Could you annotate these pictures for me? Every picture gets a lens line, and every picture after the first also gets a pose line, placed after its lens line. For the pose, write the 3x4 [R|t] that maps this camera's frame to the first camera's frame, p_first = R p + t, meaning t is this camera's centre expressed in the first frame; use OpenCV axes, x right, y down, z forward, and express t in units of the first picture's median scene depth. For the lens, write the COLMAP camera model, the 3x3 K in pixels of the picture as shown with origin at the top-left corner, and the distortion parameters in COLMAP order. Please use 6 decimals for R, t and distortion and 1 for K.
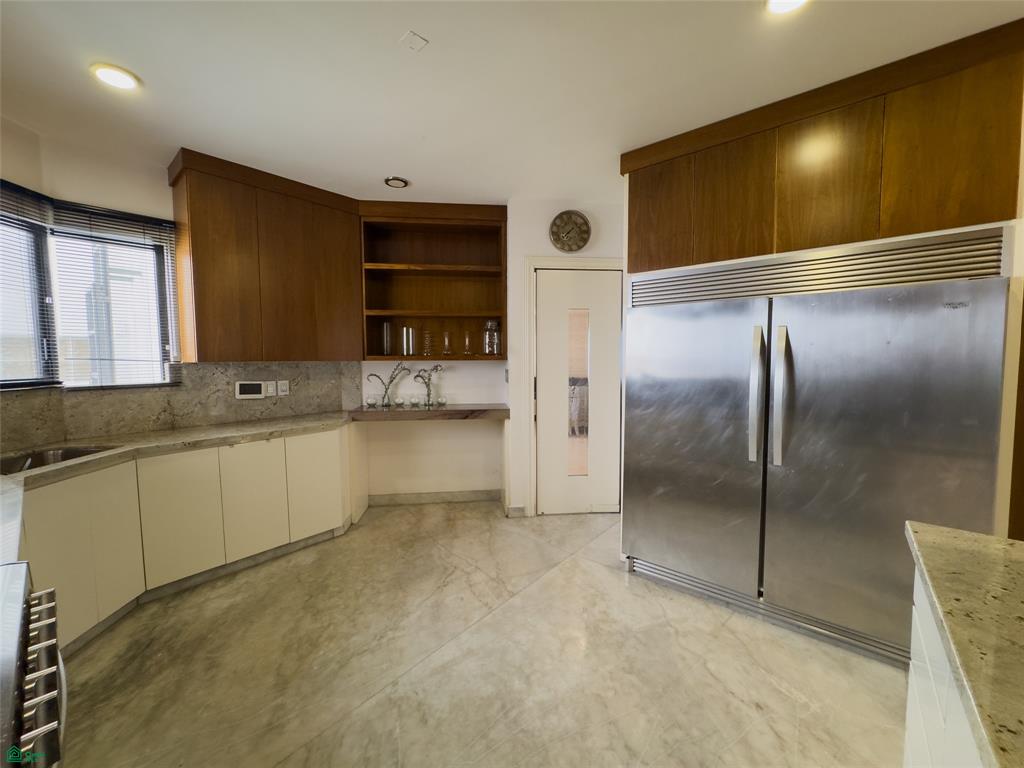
lens RADIAL K [[408.6, 0, 511.9], [0, 408.6, 383.3], [0, 0, 1]] dist [-0.001575, 0.000471]
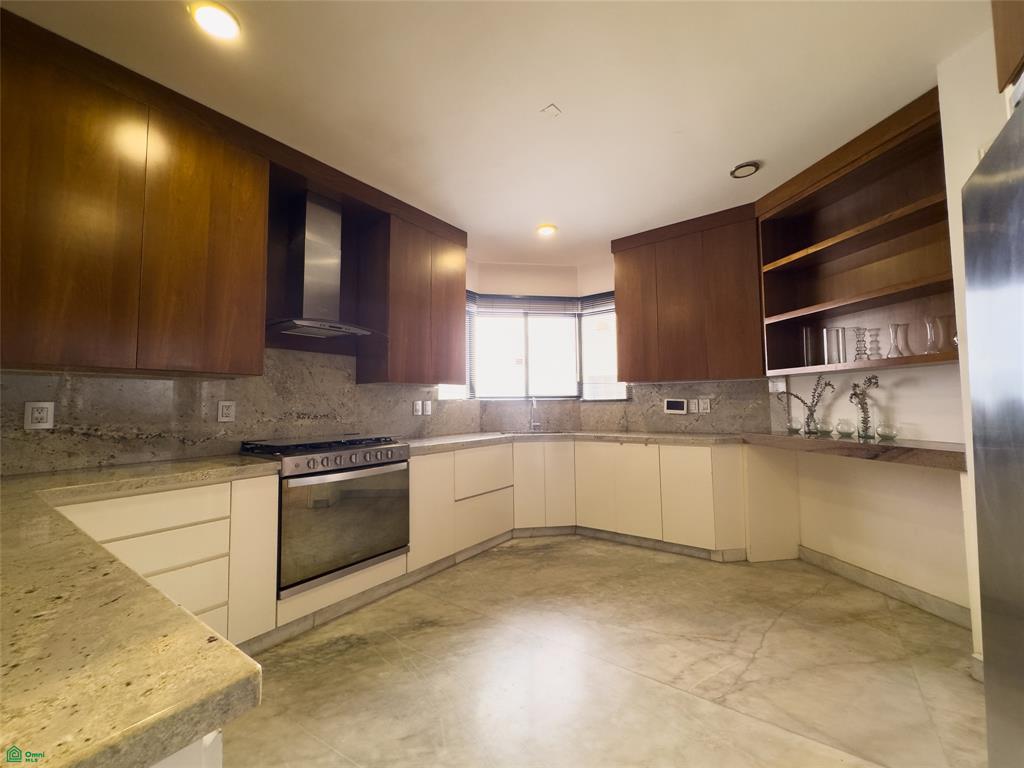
lens RADIAL K [[408.6, 0, 513.7], [0, 408.6, 382.8], [0, 0, 1]] dist [-0.001575, 0.000471]
pose [[0.069024, -0.049870, -0.996368, 0.530829], [-0.053317, 0.997138, -0.053602, 0.038604], [0.996189, 0.056823, 0.066167, 0.465278]]
